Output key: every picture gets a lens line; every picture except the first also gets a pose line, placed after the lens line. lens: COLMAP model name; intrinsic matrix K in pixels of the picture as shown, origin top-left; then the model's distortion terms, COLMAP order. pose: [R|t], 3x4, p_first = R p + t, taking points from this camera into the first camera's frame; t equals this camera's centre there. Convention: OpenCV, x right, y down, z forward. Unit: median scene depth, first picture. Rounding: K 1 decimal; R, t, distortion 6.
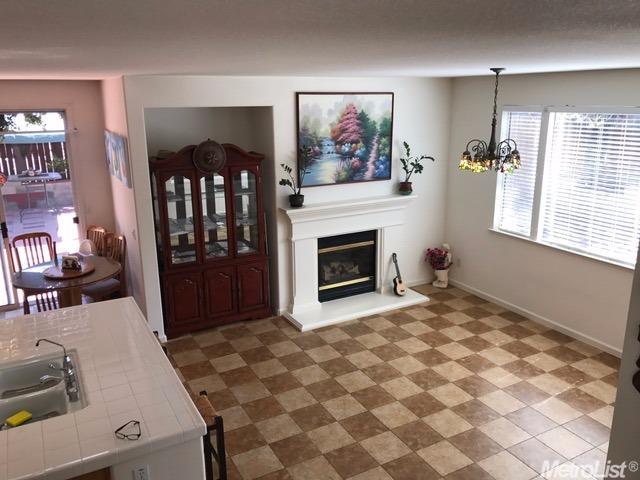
lens RADIAL K [[526.9, 0, 317.4], [0, 526.9, 235.1], [0, 0, 1]] dist [0.040739, -0.039372]
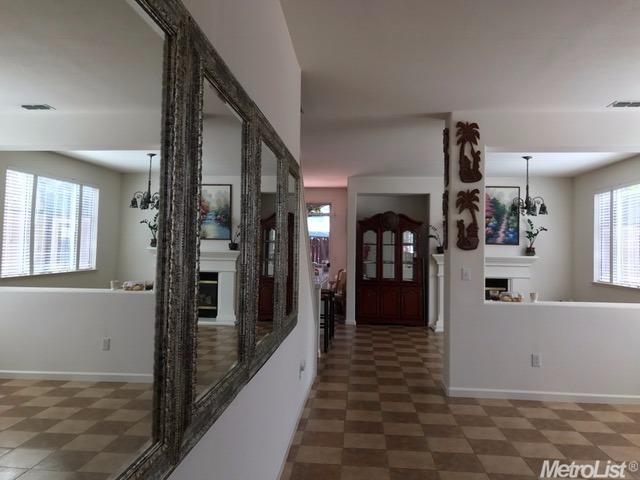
lens RADIAL K [[526.9, 0, 314.1], [0, 526.9, 232.6], [0, 0, 1]] dist [0.040739, -0.039372]
pose [[0.834868, 0.007243, -0.550402, 0.509521], [-0.167309, 0.955944, -0.241201, 0.329937], [0.524407, 0.293458, 0.799299, -0.490227]]
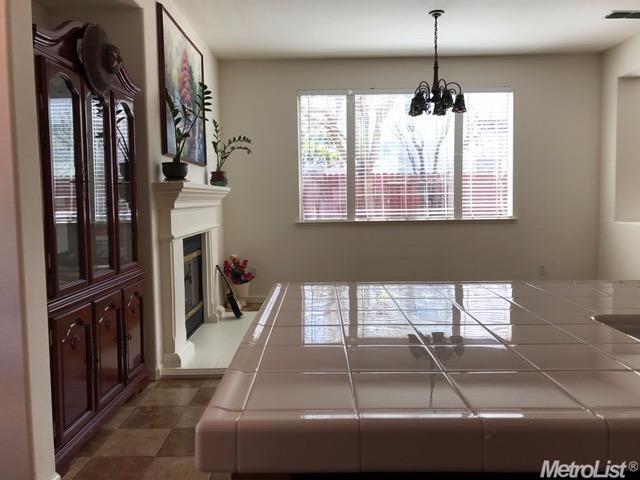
lens RADIAL K [[526.9, 0, 318.6], [0, 526.9, 237.8], [0, 0, 1]] dist [0.040739, -0.039372]
pose [[0.485059, -0.063906, 0.872143, -0.494542], [0.236276, 0.969810, -0.060347, 0.085202], [-0.841957, 0.235338, 0.485515, 0.568238]]
